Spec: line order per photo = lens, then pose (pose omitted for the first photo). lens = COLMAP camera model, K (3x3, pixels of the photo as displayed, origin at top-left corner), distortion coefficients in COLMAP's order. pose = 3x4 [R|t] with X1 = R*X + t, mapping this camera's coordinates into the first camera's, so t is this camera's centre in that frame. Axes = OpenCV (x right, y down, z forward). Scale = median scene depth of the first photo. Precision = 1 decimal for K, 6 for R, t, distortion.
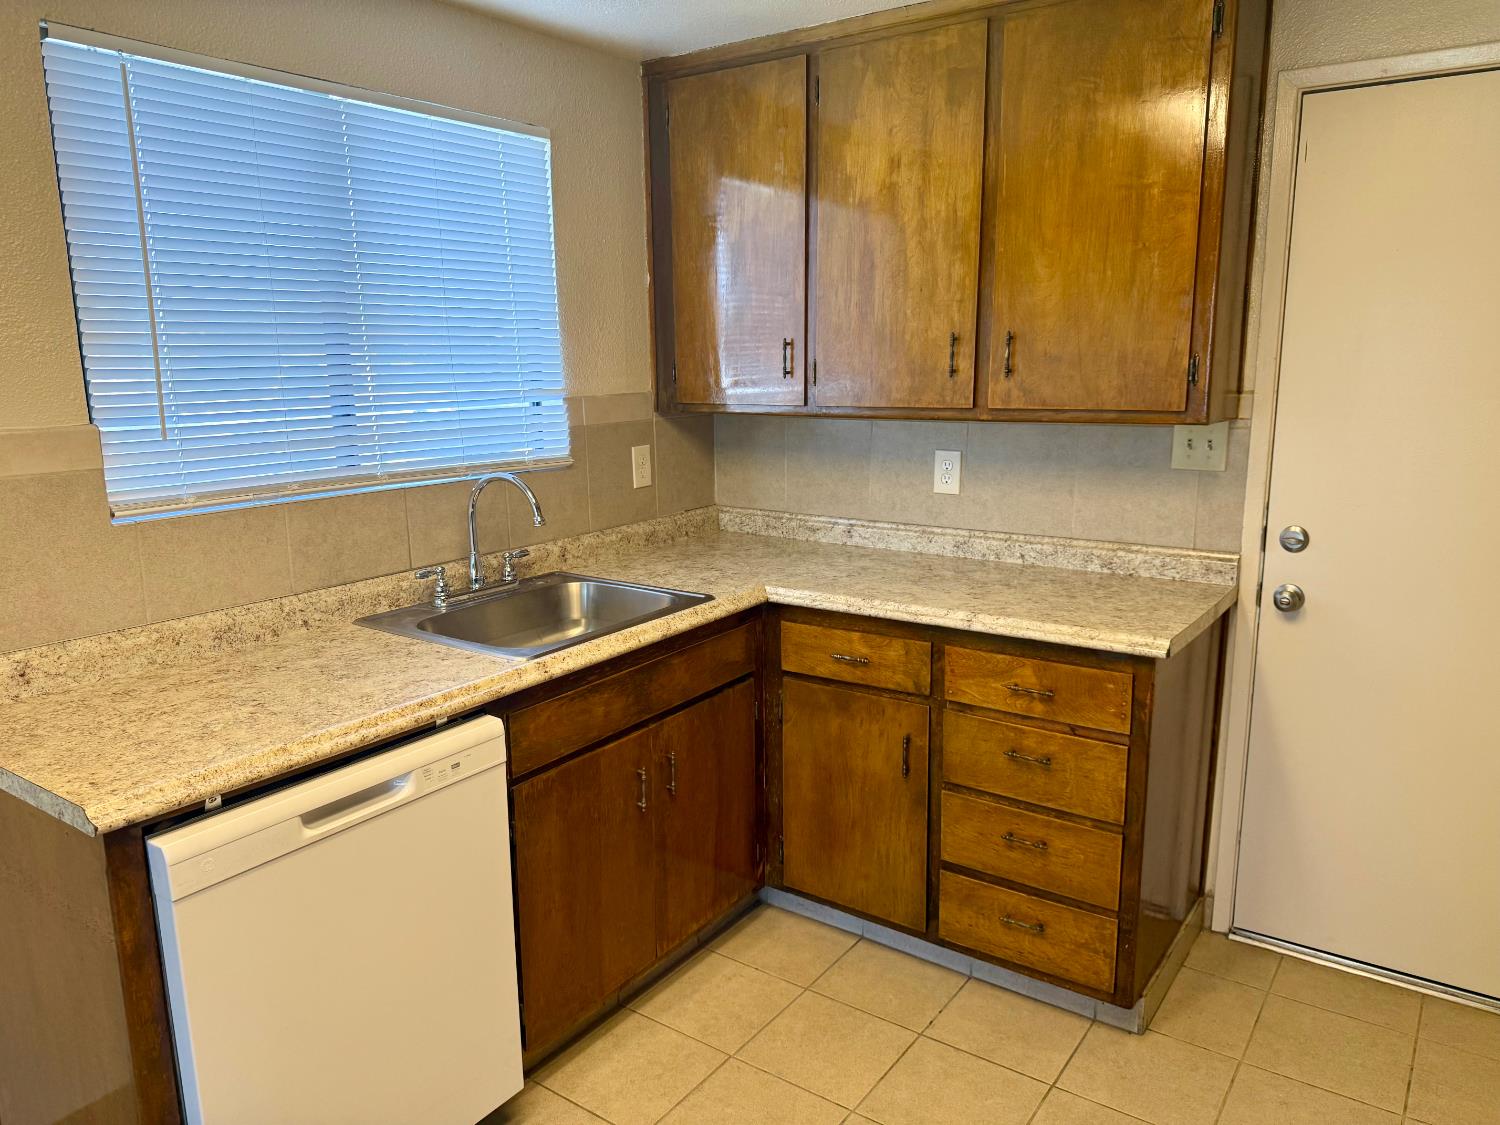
lens RADIAL K [[1038.6, 0, 725.4], [0, 1038.6, 581.6], [0, 0, 1]] dist [0.003930, -0.028624]
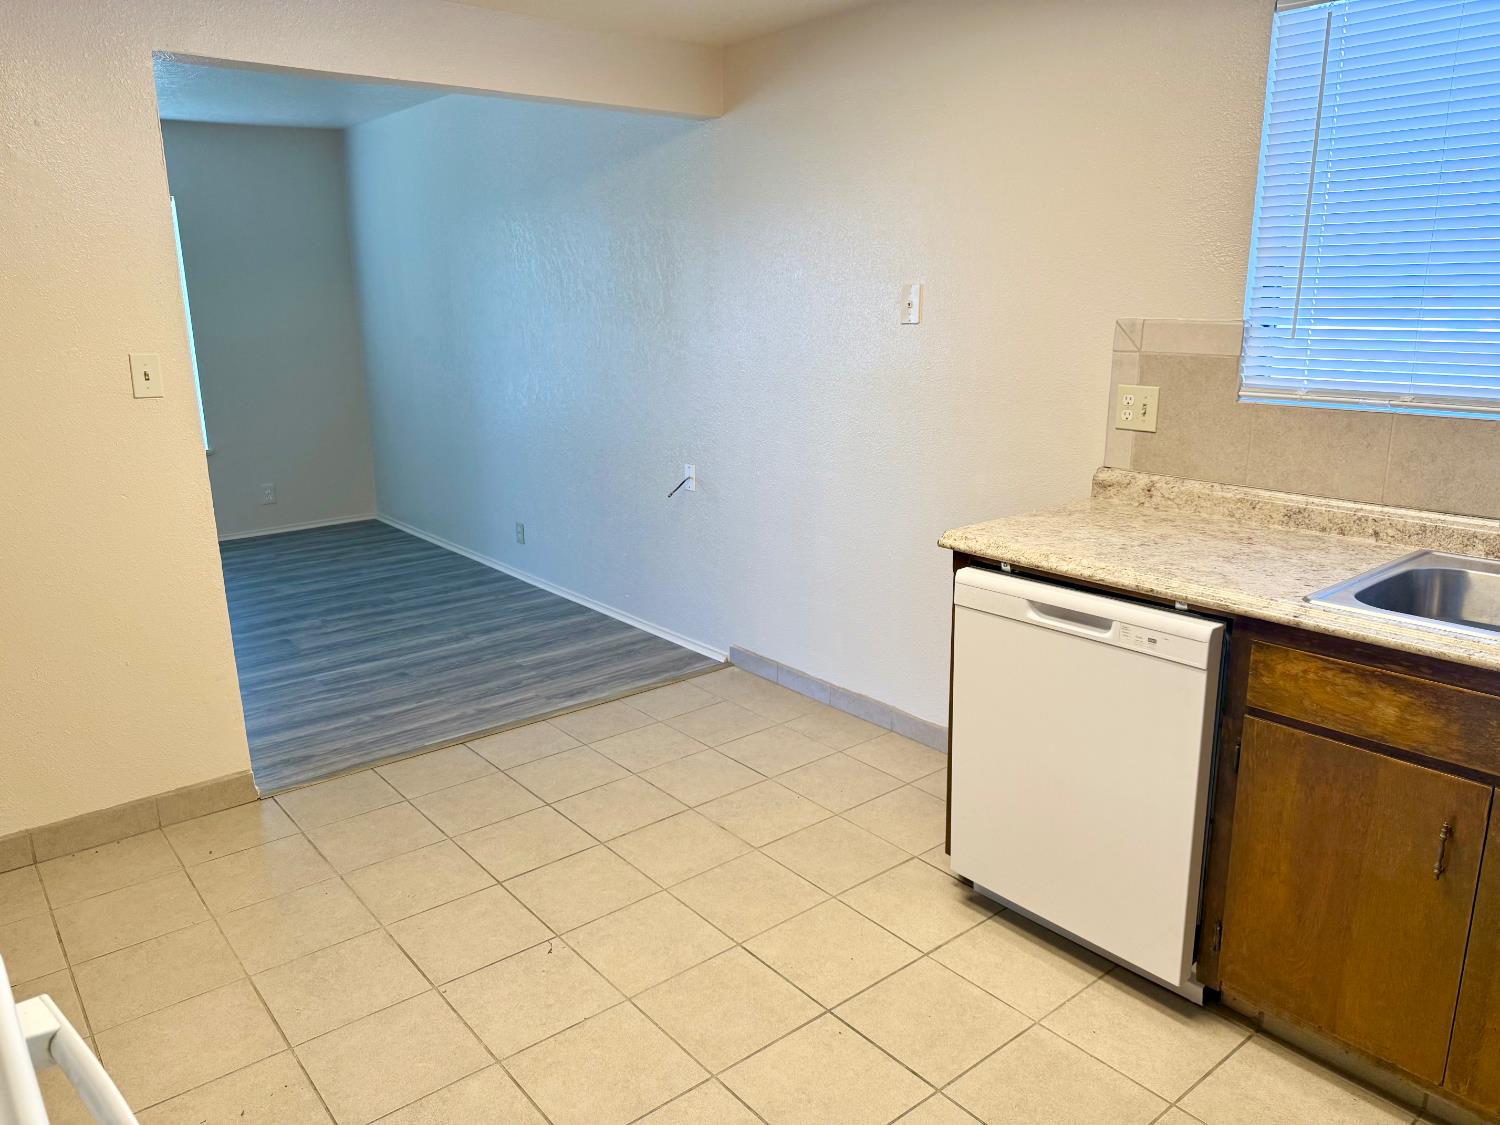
lens RADIAL K [[1074.1, 0, 750.0], [0, 1074.1, 562.5], [0, 0, 1]] dist [-0.006219, 0.001057]
pose [[-0.252940, 0.256722, -0.932800, 0.670065], [-0.183646, 0.933883, 0.306818, -0.130735], [0.949892, 0.248911, -0.189070, 0.579129]]
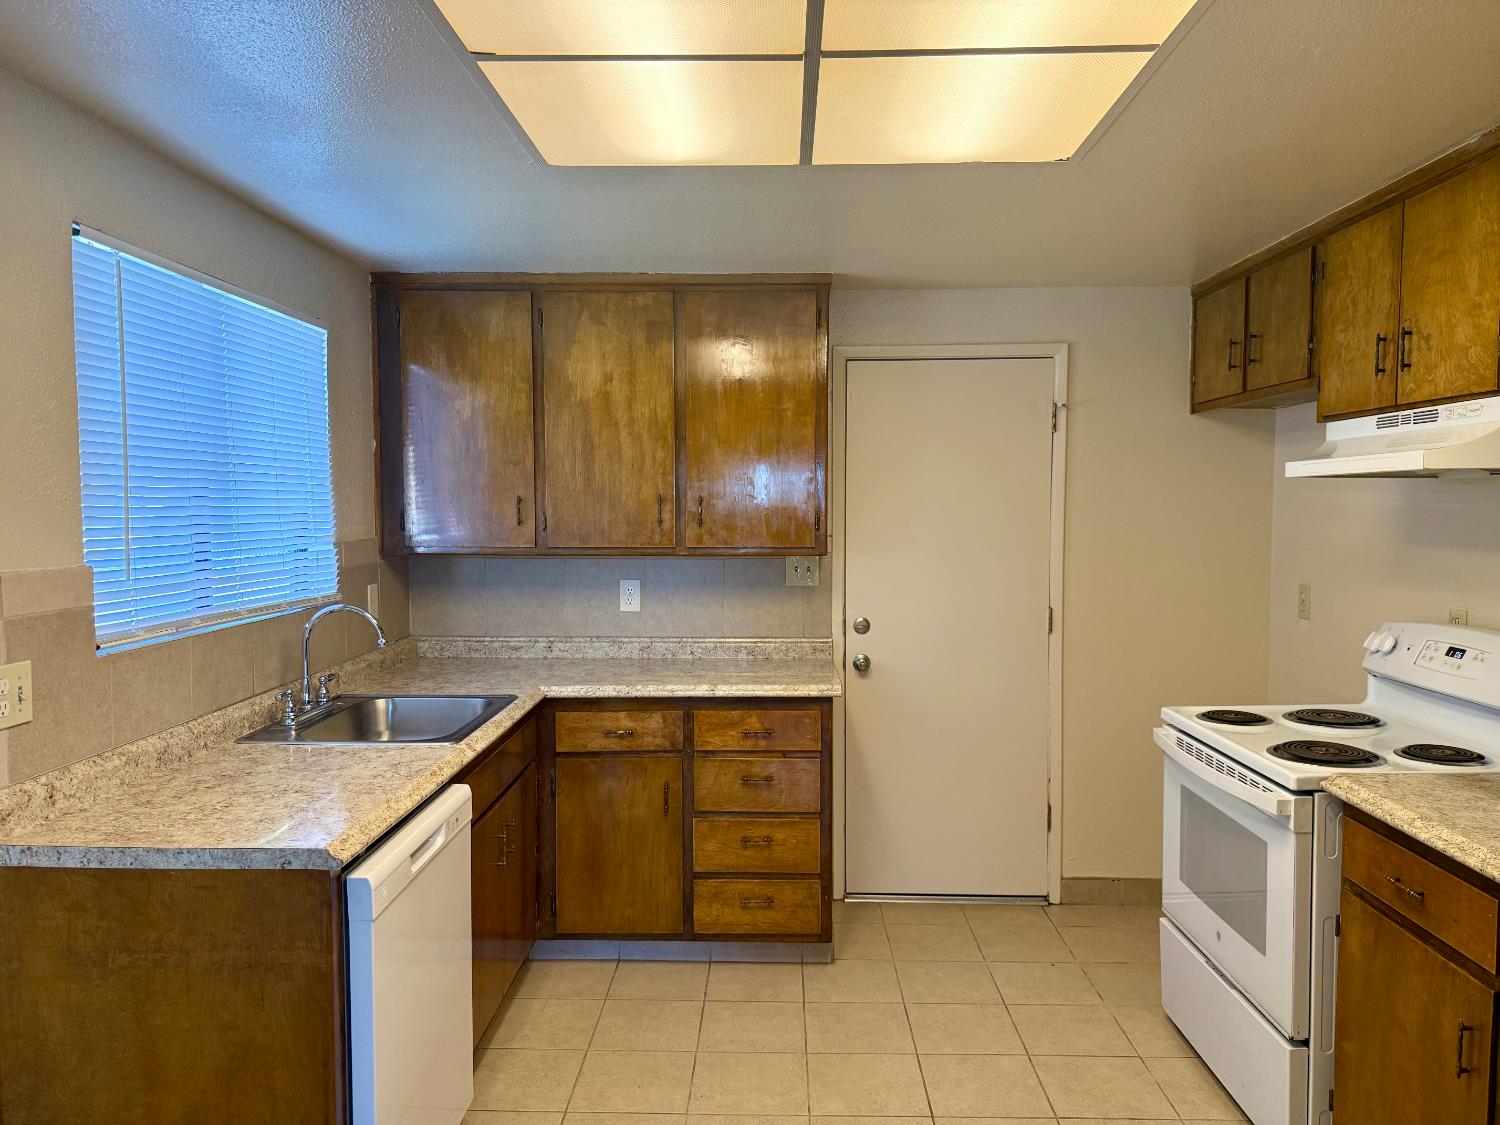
lens RADIAL K [[1074.1, 0, 750.0], [0, 1074.1, 562.5], [0, 0, 1]] dist [-0.006219, 0.001057]
pose [[0.820178, -0.018262, 0.571816, -0.533725], [0.110294, 0.985788, -0.126714, 0.053196], [-0.561376, 0.166996, 0.810537, -0.256581]]
